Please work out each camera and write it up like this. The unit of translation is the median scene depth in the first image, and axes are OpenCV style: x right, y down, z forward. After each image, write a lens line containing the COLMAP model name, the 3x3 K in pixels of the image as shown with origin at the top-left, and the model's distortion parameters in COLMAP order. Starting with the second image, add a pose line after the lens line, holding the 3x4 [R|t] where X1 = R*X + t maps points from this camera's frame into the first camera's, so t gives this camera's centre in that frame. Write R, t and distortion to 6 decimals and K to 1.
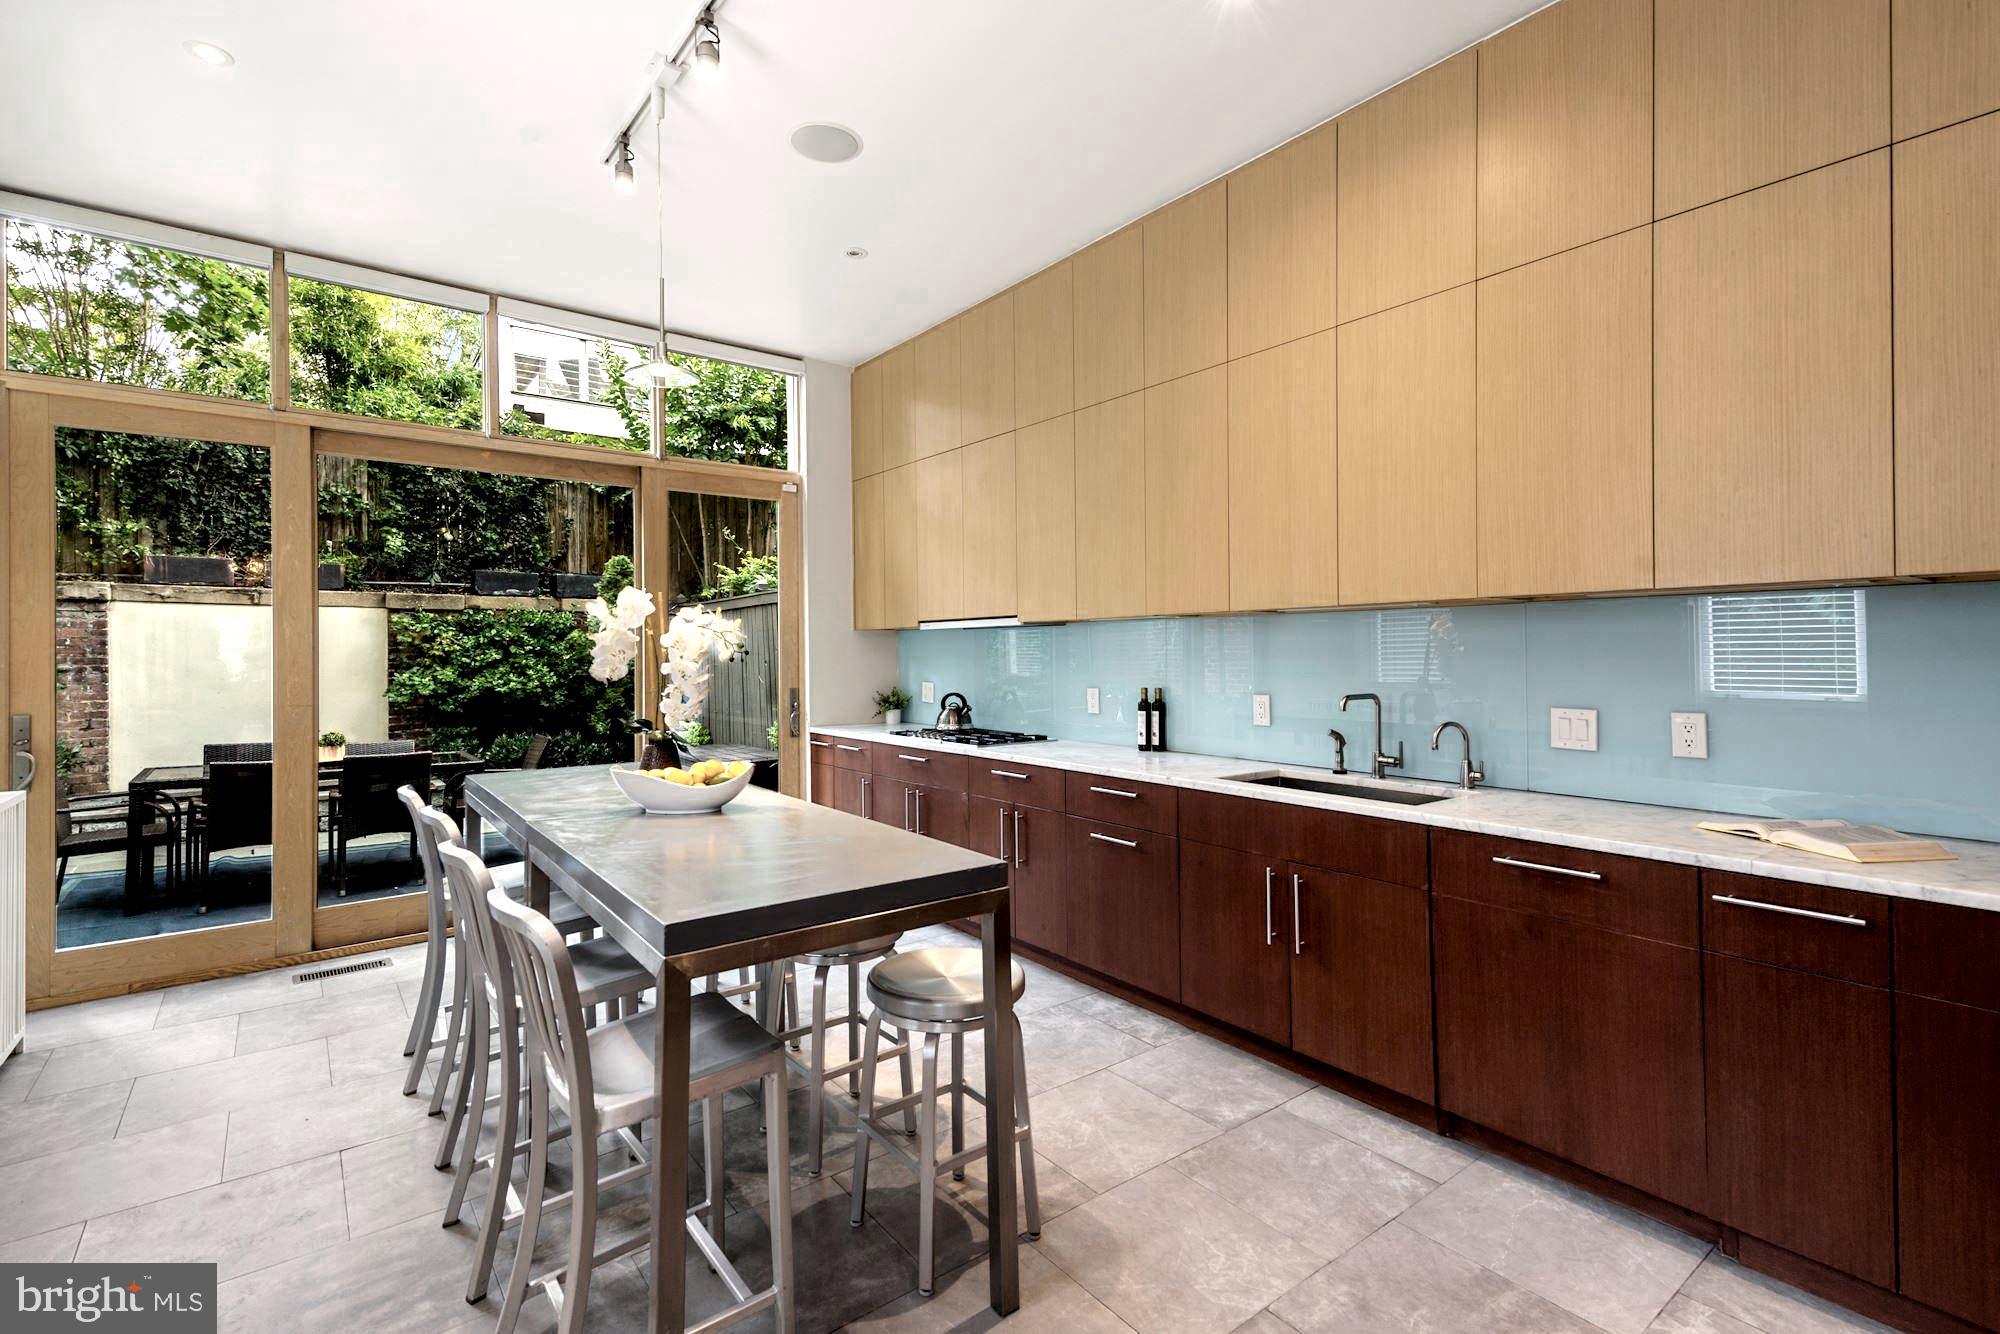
lens RADIAL K [[921.0, 0, 1018.7], [0, 921.0, 663.3], [0, 0, 1]] dist [0.007686, -0.000420]
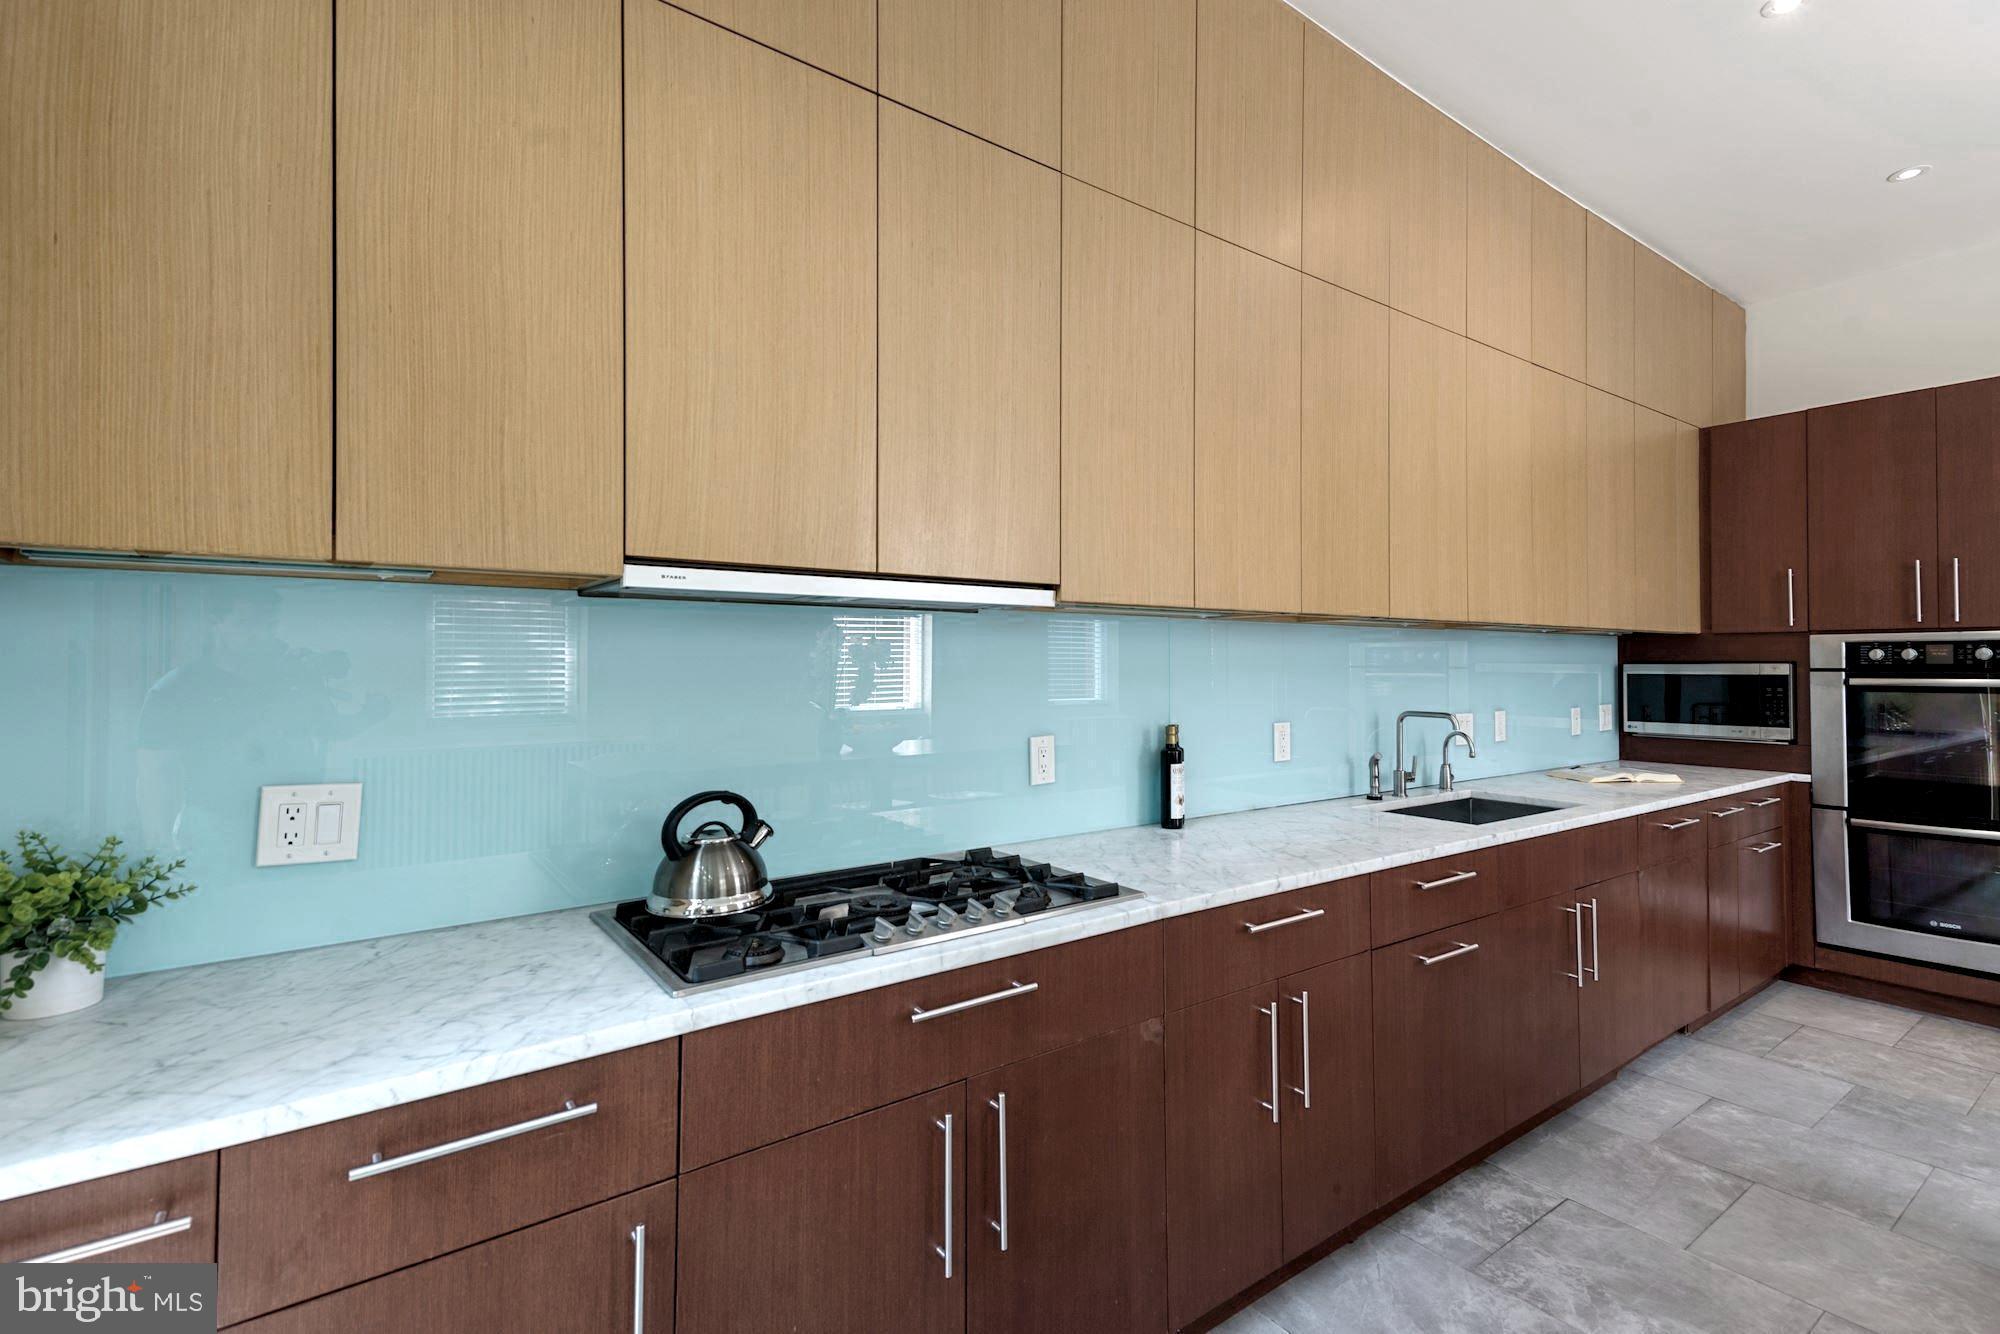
lens RADIAL K [[921.0, 0, 1012.2], [0, 921.0, 654.4], [0, 0, 1]] dist [0.007686, -0.000420]
pose [[0.038287, 0.006349, 0.999247, -0.683900], [0.006016, 0.999960, -0.006584, -0.023982], [-0.999249, 0.006264, 0.038247, 1.568197]]
